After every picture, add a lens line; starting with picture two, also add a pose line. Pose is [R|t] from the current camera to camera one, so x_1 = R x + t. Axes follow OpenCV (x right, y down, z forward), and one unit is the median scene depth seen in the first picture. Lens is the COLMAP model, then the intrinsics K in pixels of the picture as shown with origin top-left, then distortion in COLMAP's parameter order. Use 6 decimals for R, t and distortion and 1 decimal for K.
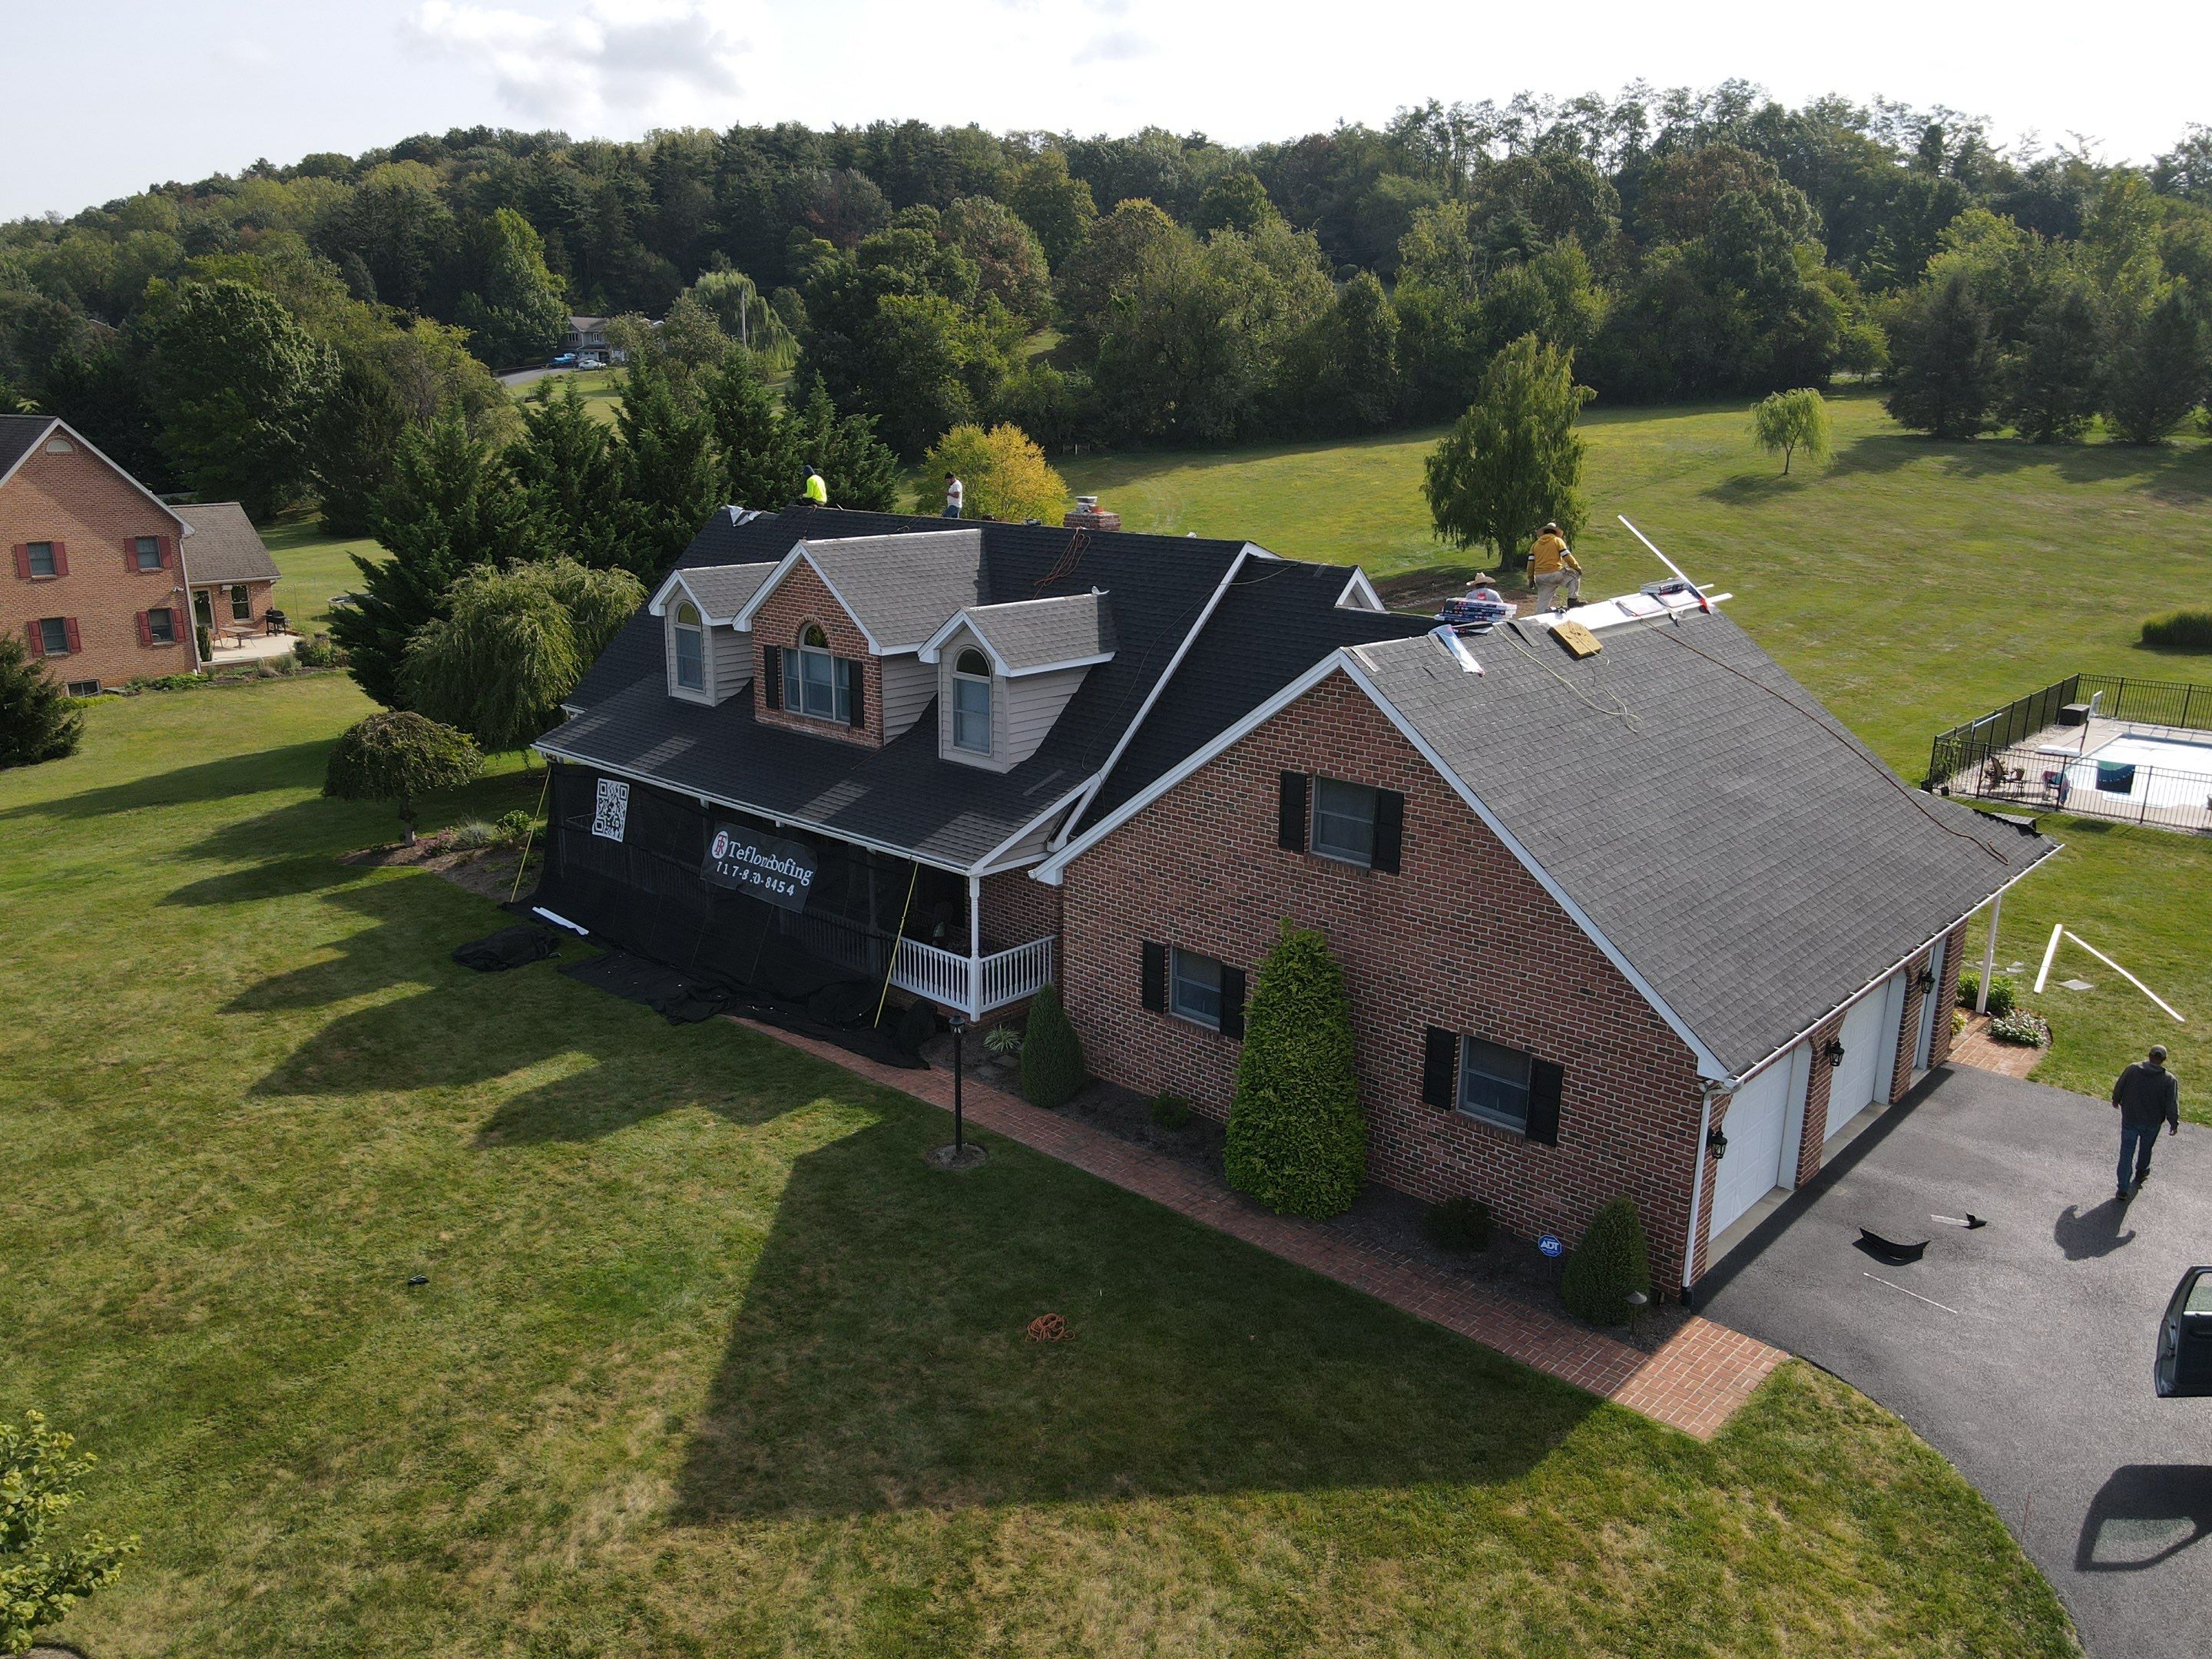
lens RADIAL K [[1622.5, 0, 1105.0], [0, 1622.5, 835.2], [0, 0, 1]] dist [0.005440, 0.020619]
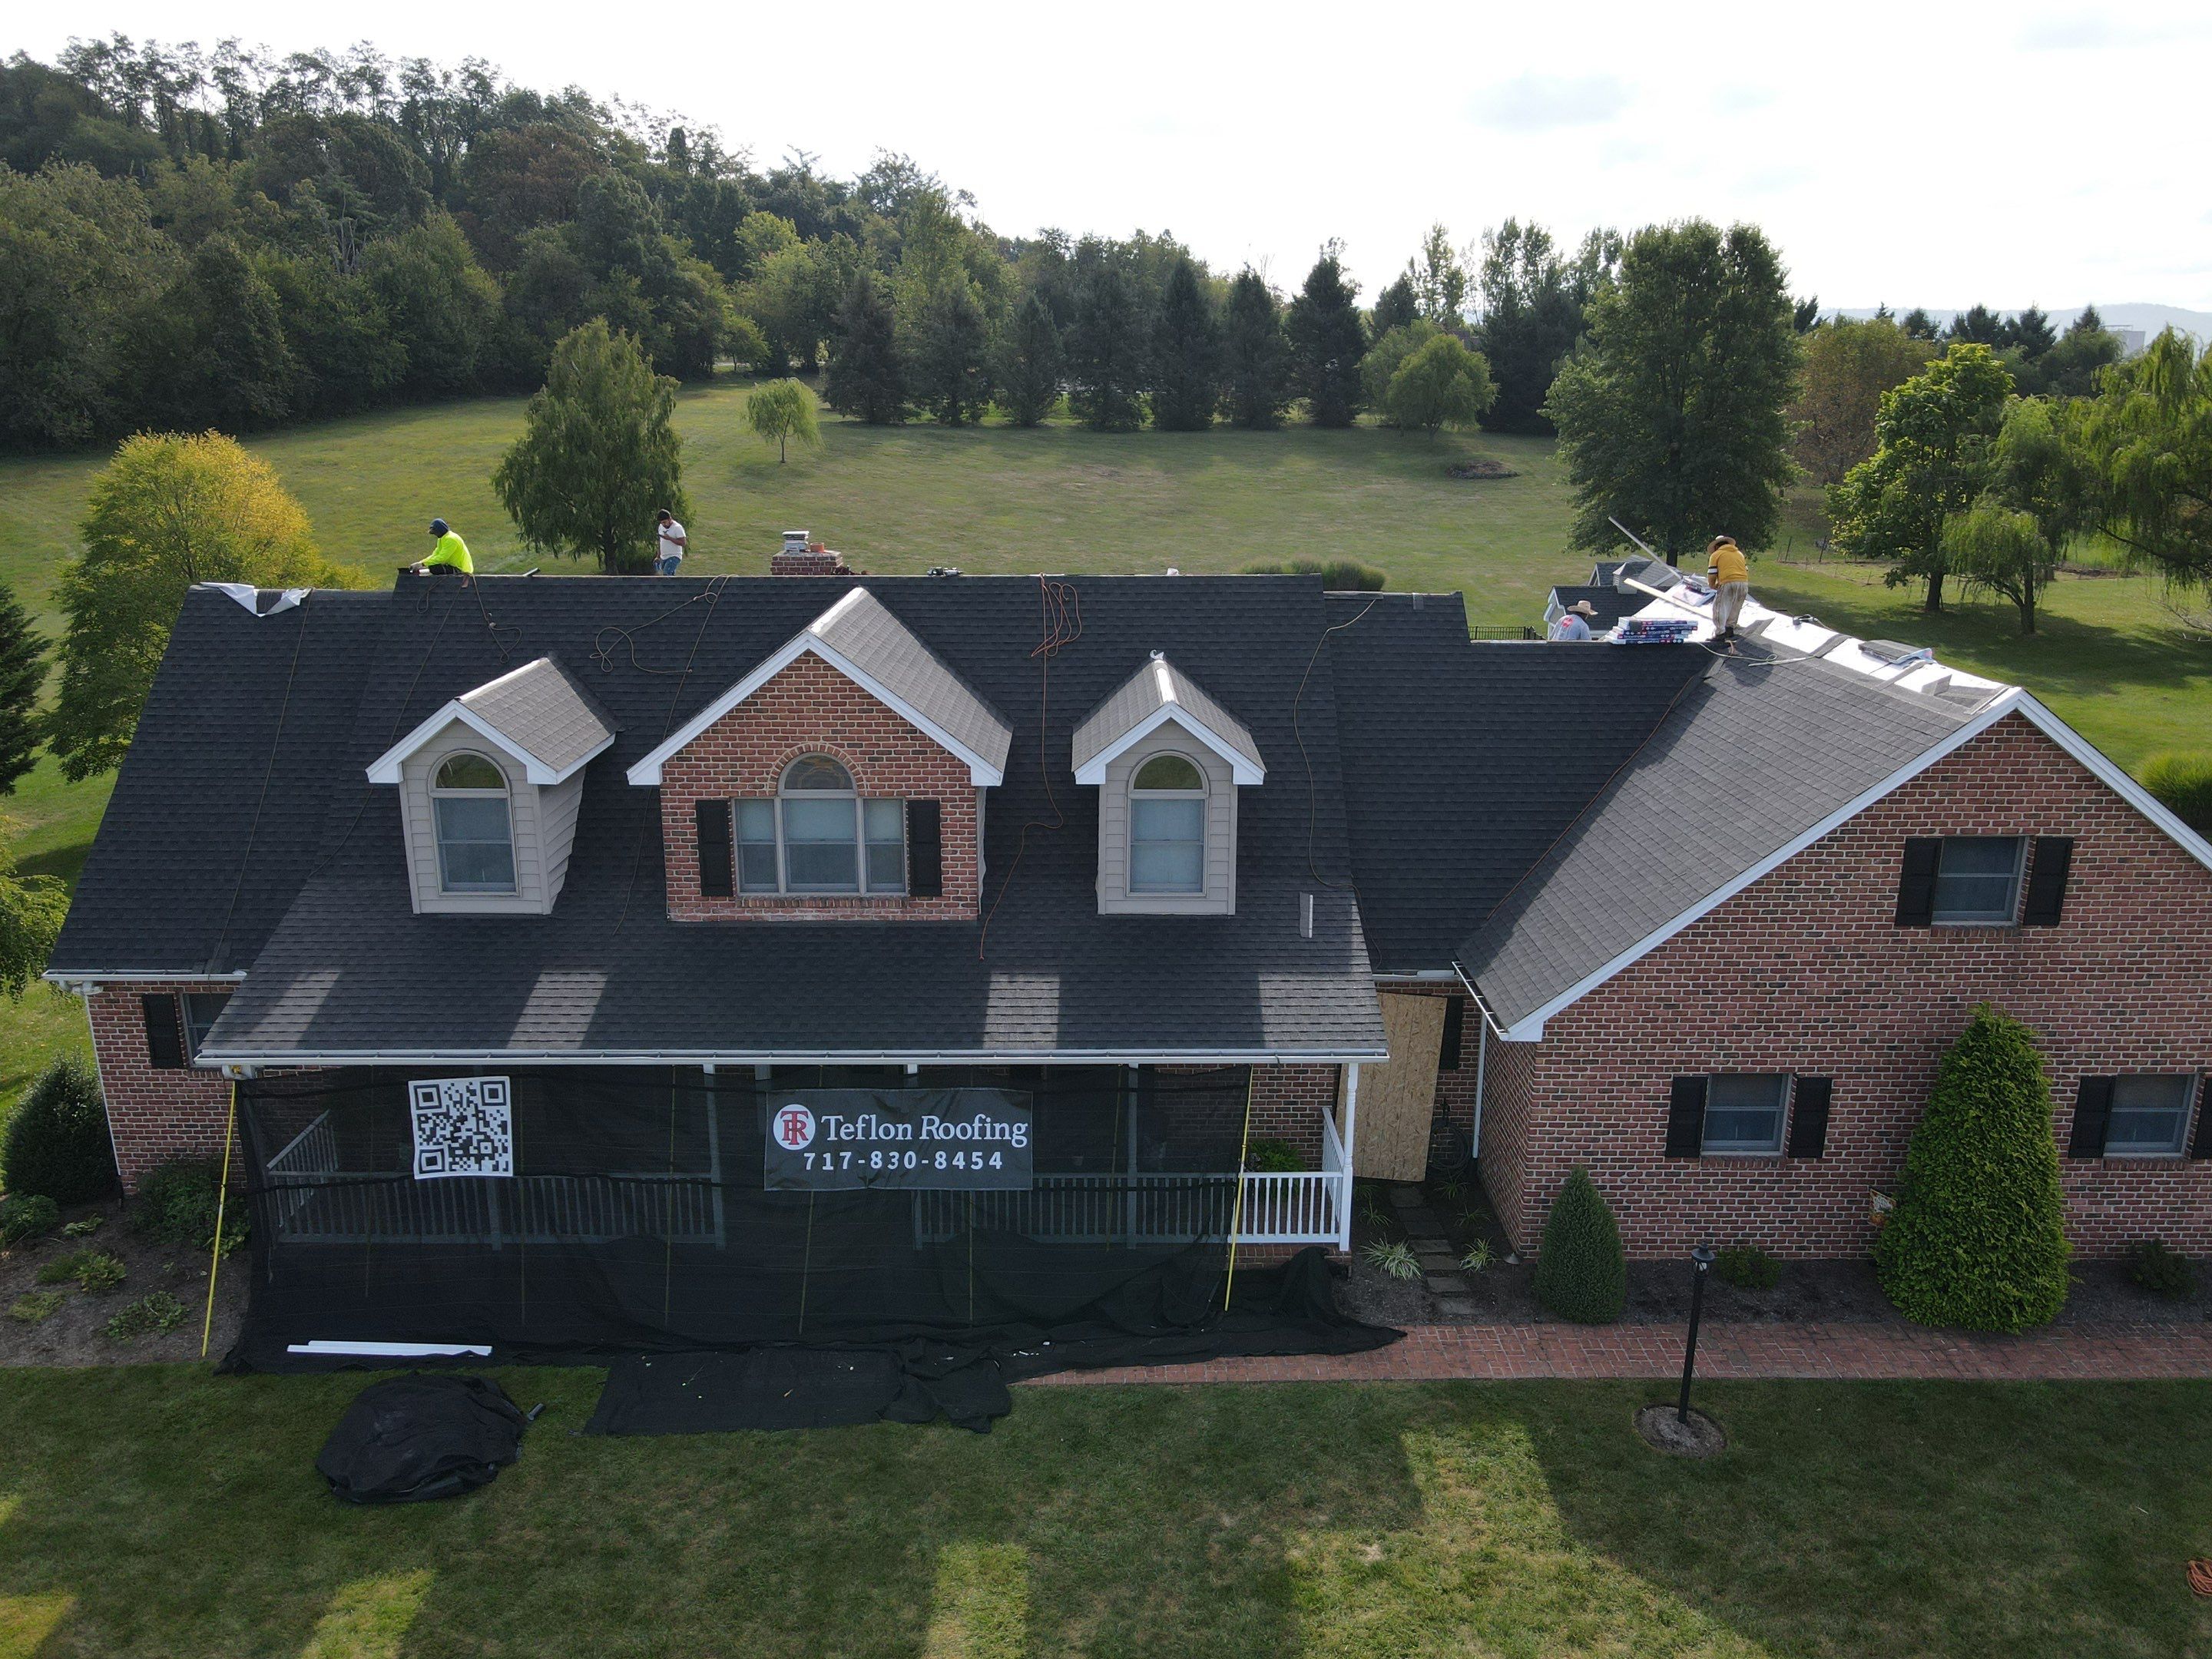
lens RADIAL K [[1622.5, 0, 1102.6], [0, 1622.5, 826.1], [0, 0, 1]] dist [0.005440, 0.020619]
pose [[0.729381, -0.185169, 0.658572, -0.474067], [0.183010, 0.980399, 0.072969, -0.115326], [-0.659175, 0.067302, 0.748972, 0.392574]]
